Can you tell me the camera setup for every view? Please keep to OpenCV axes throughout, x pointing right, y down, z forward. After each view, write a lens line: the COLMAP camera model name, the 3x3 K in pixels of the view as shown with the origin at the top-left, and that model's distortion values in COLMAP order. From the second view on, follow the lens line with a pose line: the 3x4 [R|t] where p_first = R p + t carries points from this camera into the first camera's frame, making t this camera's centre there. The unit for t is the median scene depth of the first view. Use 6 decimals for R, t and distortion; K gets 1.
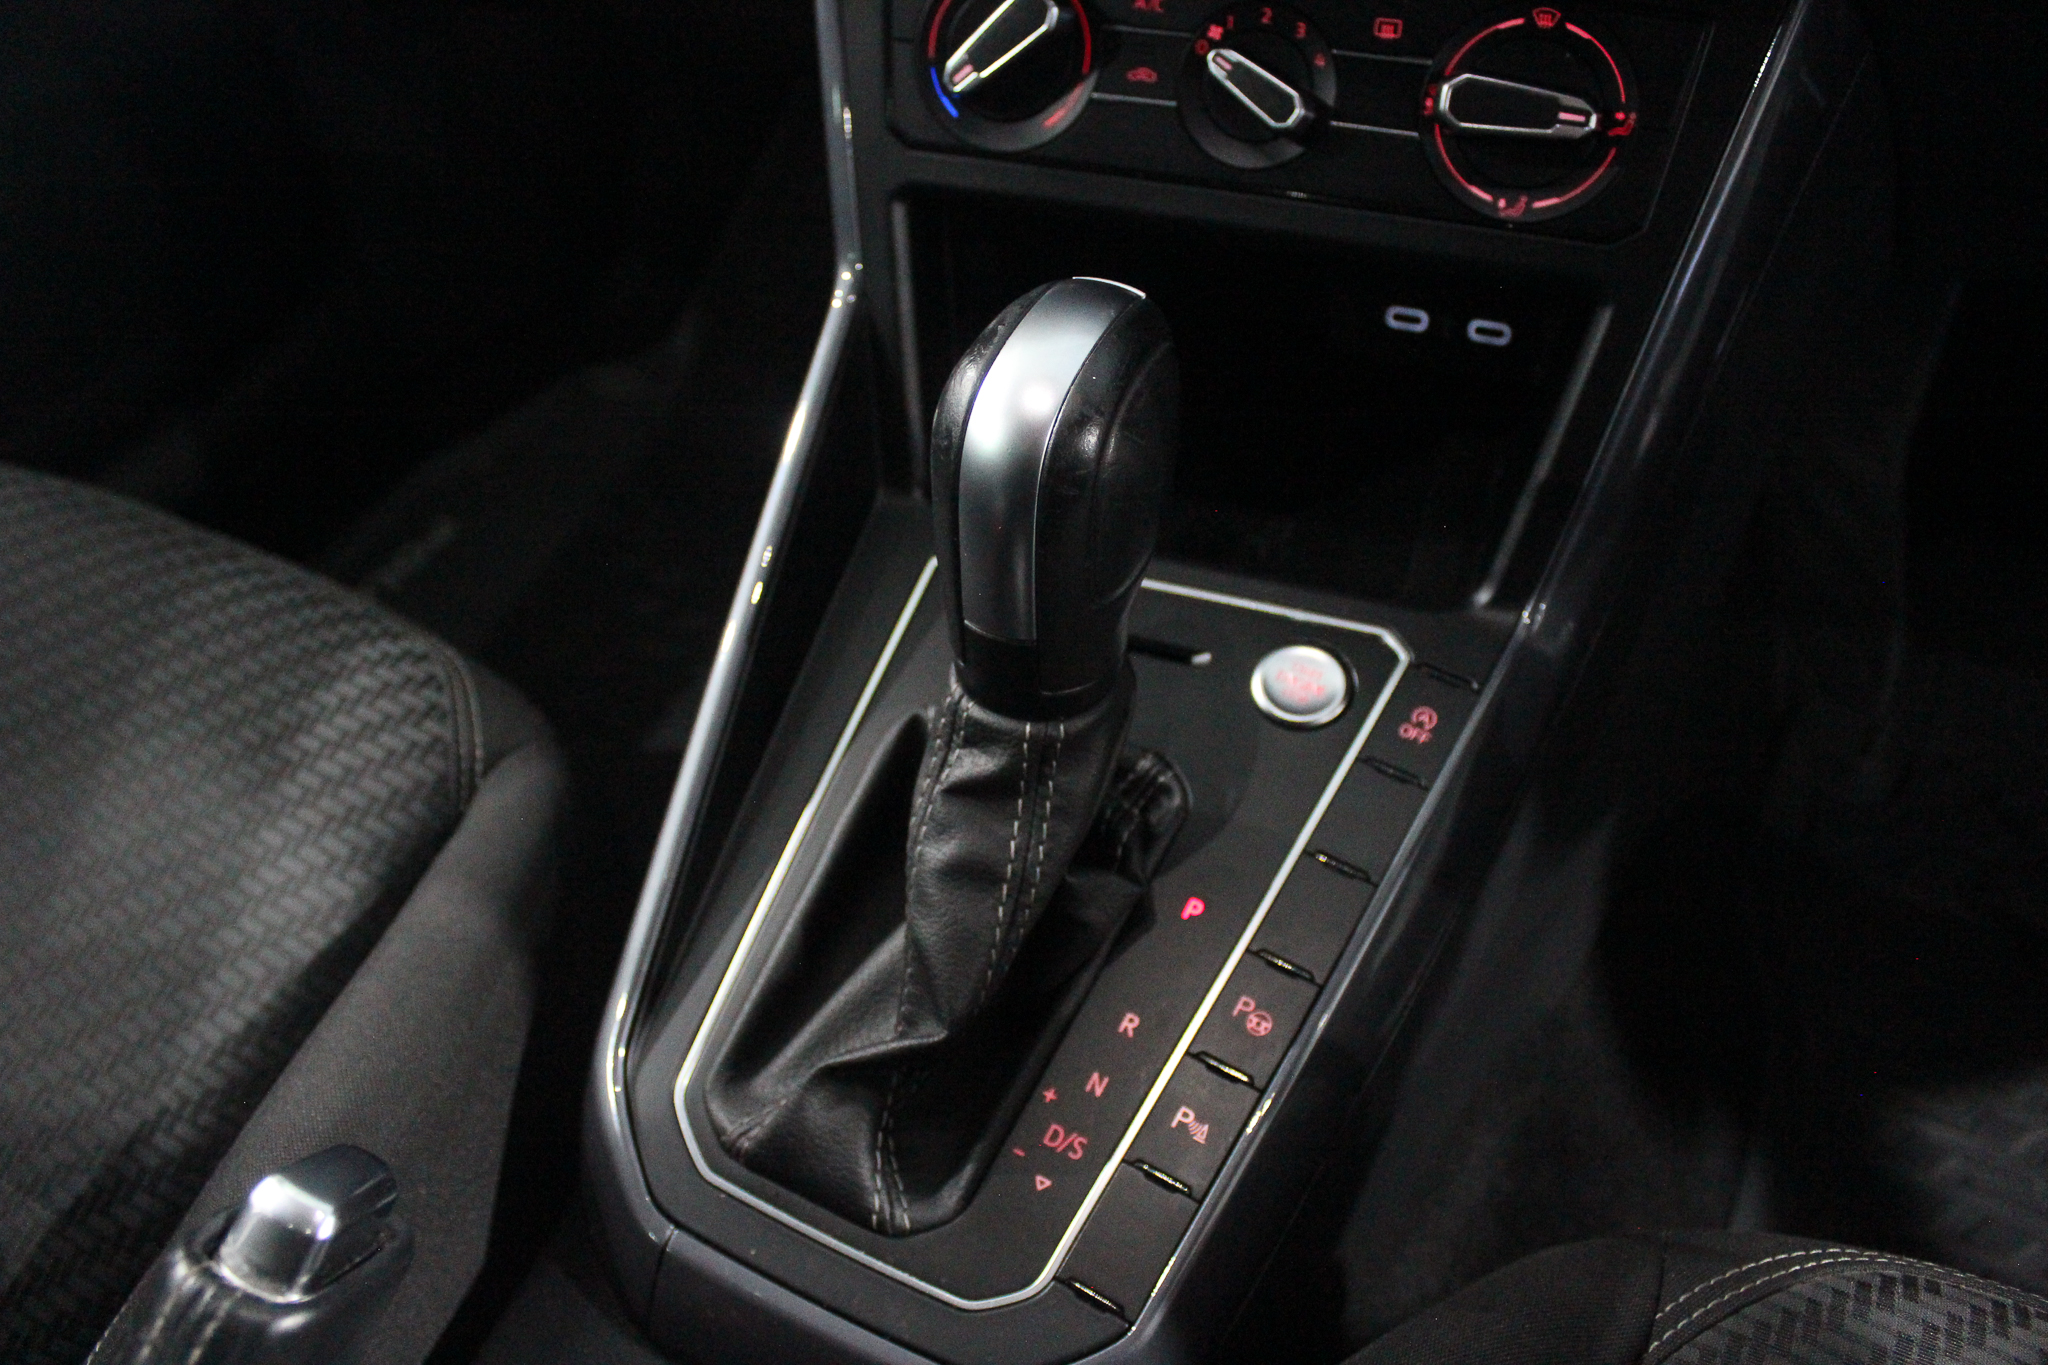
lens RADIAL K [[1701.6, 0, 1024.8], [0, 1701.6, 674.6], [0, 0, 1]] dist [-0.157303, 0.116041]
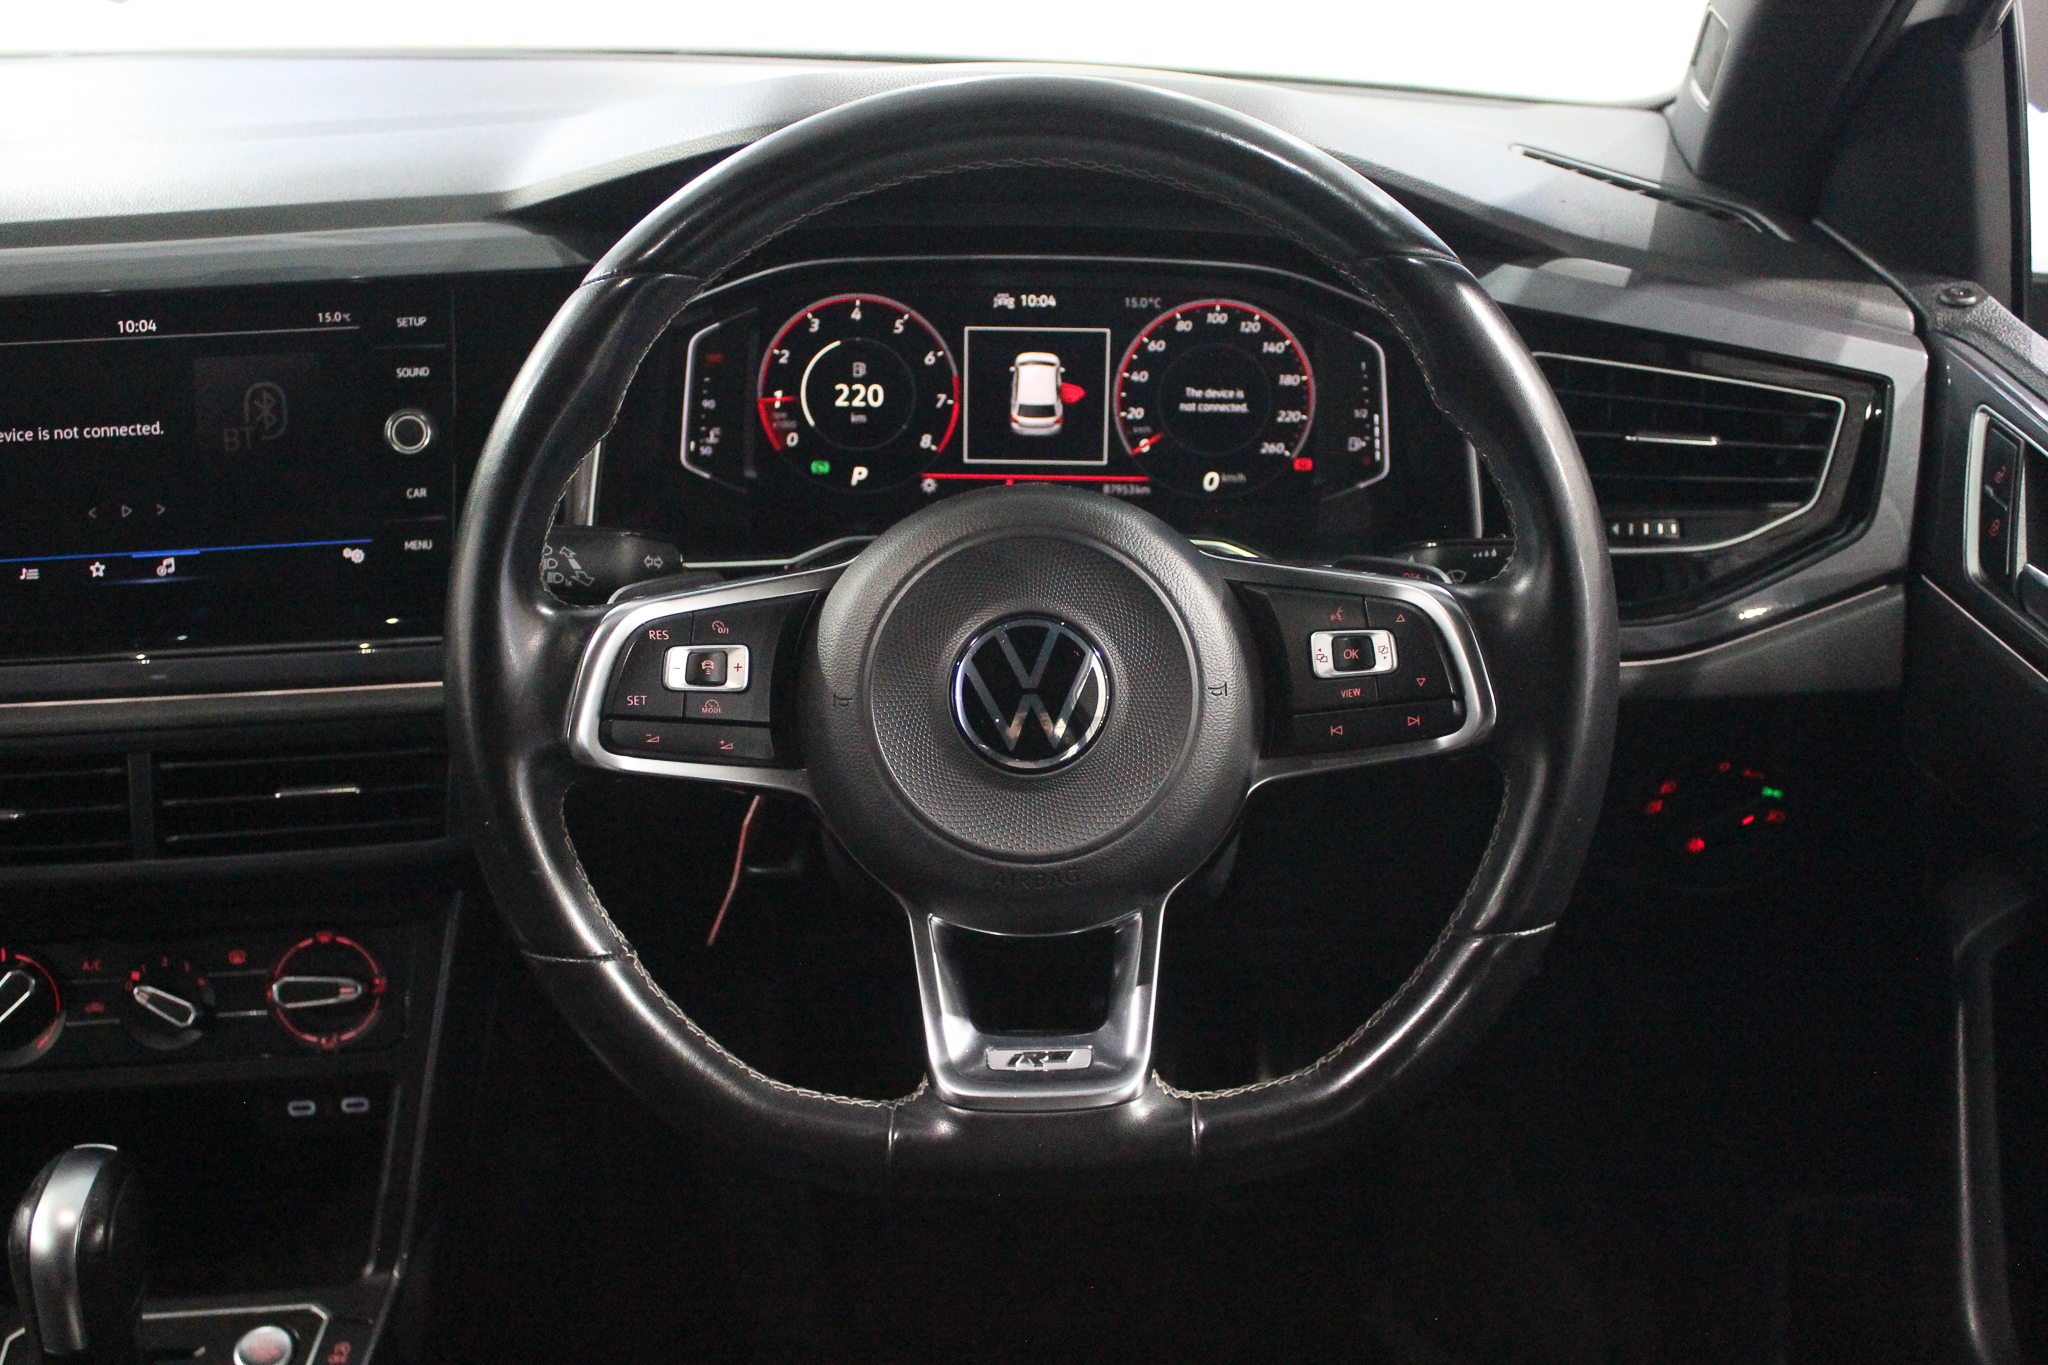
lens RADIAL K [[2269.6, 0, 1022.5], [0, 2269.6, 686.9], [0, 0, 1]] dist [-0.057559, 0.000000]
pose [[0.887808, -0.147097, 0.436072, -0.037939], [0.284870, 0.919847, -0.269688, 0.216655], [-0.361449, 0.363655, 0.858551, -1.398644]]
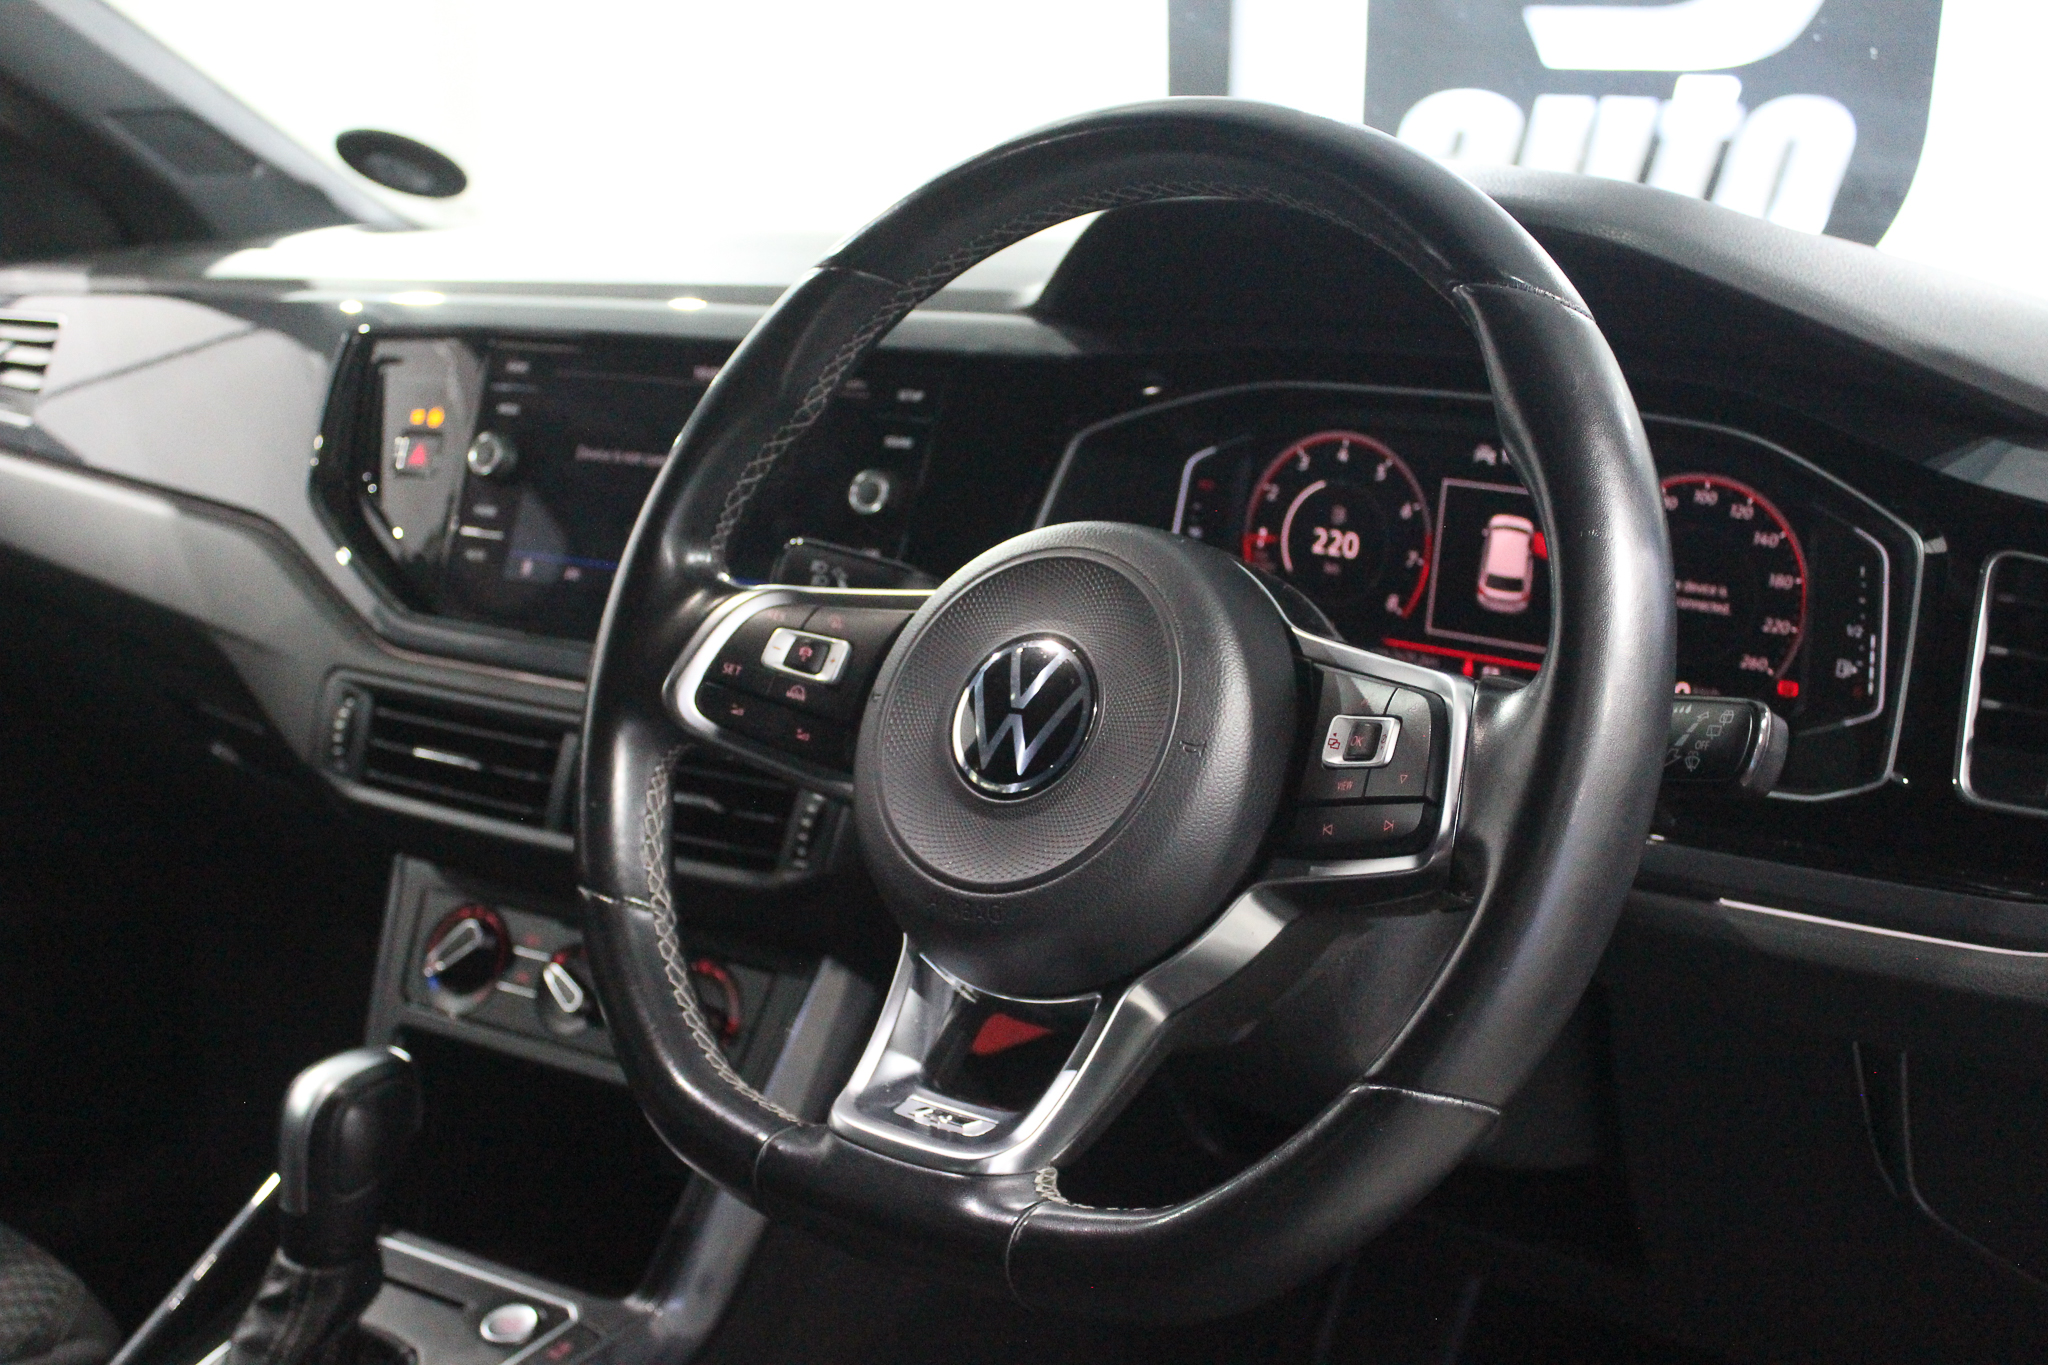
lens RADIAL K [[2553.1, 0, 1017.2], [0, 2553.1, 664.0], [0, 0, 1]] dist [-0.044033, 0.000000]
pose [[0.976349, 0.102072, -0.190591, 1.101194], [-0.186547, 0.843323, -0.503991, 0.649236], [0.109287, 0.527625, 0.842418, -1.449043]]
